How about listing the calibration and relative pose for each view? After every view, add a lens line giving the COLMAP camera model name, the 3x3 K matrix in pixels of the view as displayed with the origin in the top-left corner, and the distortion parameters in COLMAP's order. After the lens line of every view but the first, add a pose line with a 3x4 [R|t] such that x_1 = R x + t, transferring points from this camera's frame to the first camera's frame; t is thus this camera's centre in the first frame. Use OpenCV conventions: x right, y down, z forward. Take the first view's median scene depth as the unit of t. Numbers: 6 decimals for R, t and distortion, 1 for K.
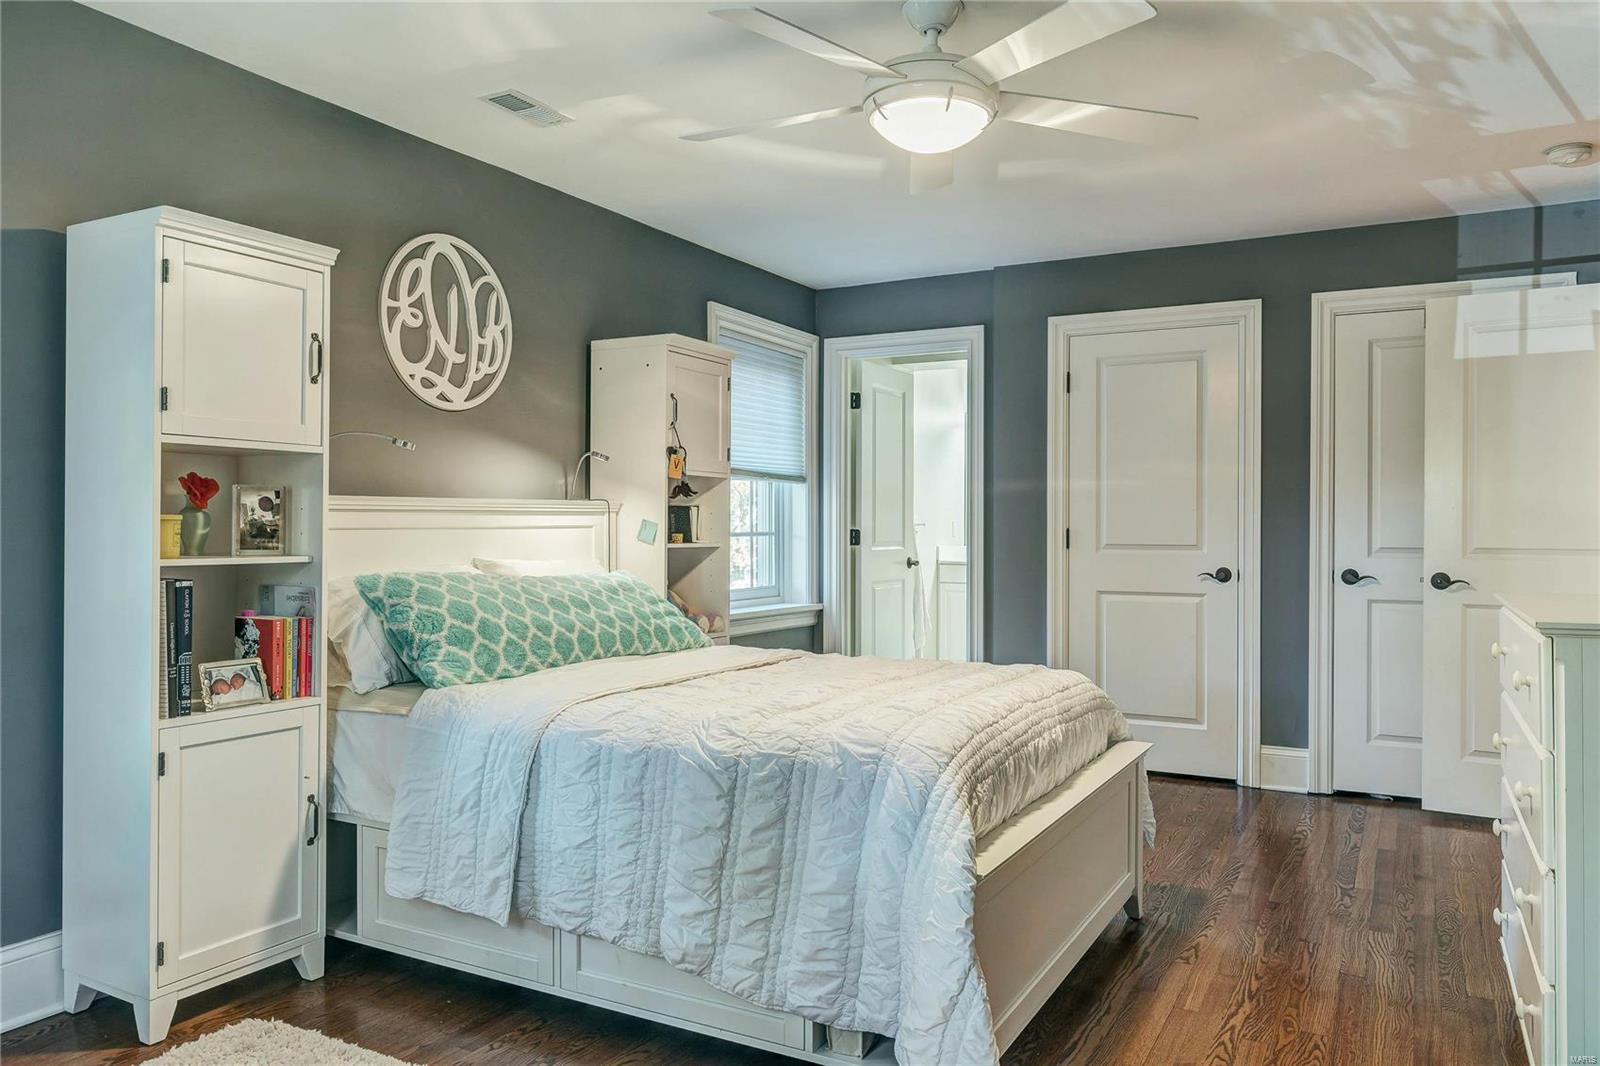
lens RADIAL K [[1107.9, 0, 801.6], [0, 1107.9, 527.1], [0, 0, 1]] dist [-0.002860, 0.000073]
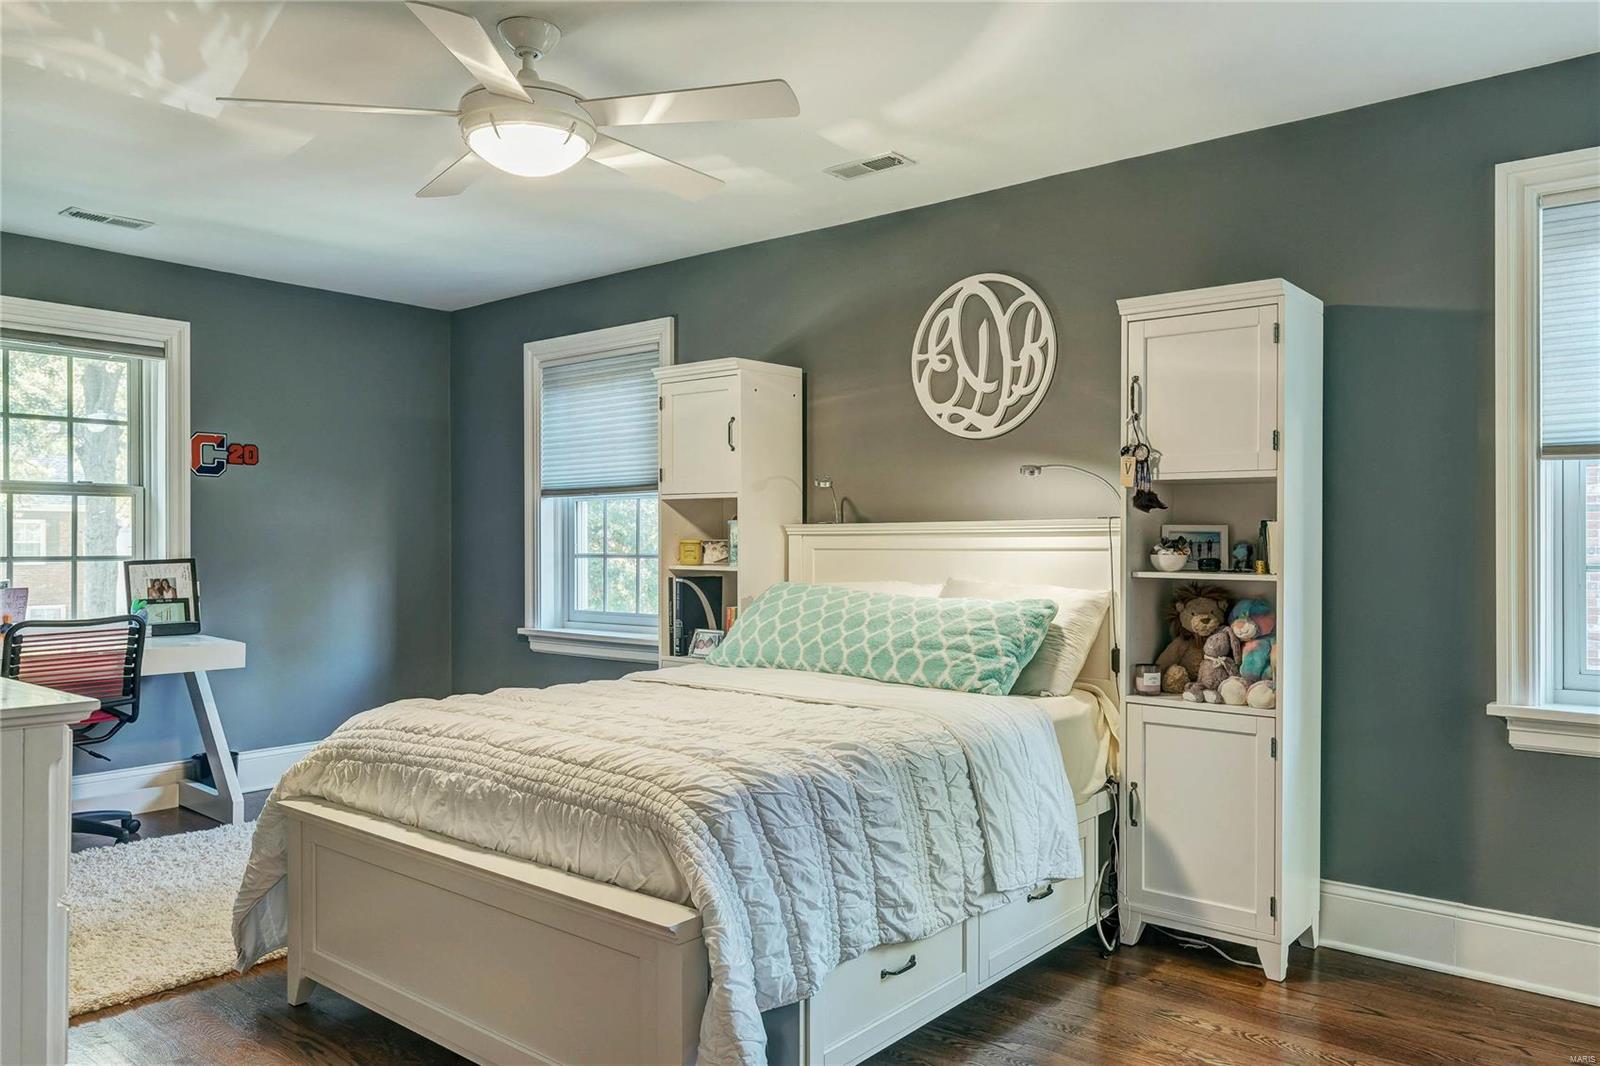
lens RADIAL K [[1107.9, 0, 803.0], [0, 1107.9, 538.3], [0, 0, 1]] dist [-0.002860, 0.000073]
pose [[-0.182236, -0.004754, -0.983243, 0.763103], [-0.003577, 0.999985, -0.004172, -0.005120], [0.983248, 0.002757, -0.182250, 1.035741]]
